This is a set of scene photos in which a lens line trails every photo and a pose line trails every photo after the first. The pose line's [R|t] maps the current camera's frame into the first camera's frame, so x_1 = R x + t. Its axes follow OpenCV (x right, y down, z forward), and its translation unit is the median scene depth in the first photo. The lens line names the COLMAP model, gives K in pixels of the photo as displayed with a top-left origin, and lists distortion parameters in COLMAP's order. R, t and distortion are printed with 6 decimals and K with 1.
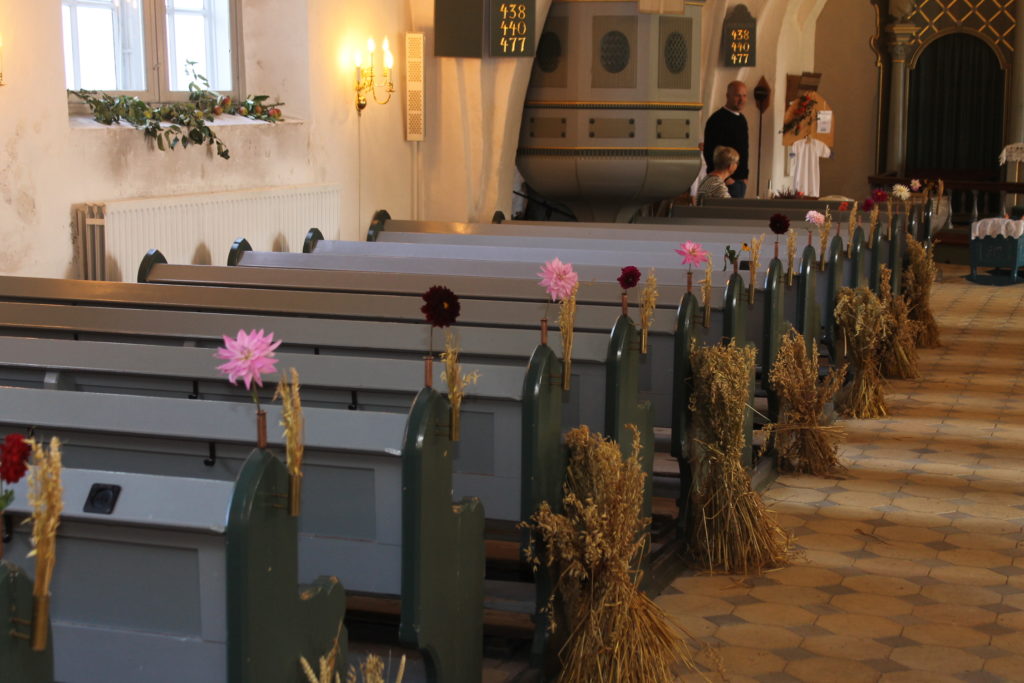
lens RADIAL K [[1775.8, 0, 512.0], [0, 1775.8, 341.5], [0, 0, 1]] dist [0.007475, -0.004120]
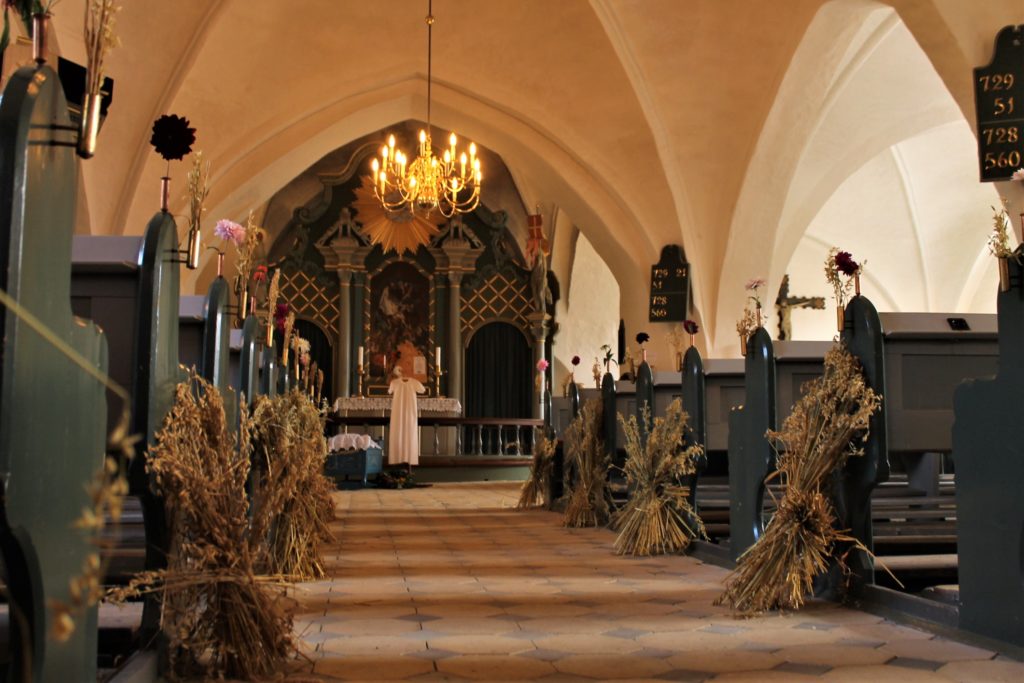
lens RADIAL K [[998.2, 0, 512.0], [0, 998.2, 341.5], [0, 0, 1]] dist [-0.111186, 0.000213]
pose [[0.882943, 0.041488, 0.467643, 0.106616], [0.069121, 0.973746, -0.216892, 0.048304], [-0.464364, 0.223827, 0.856894, 0.721945]]
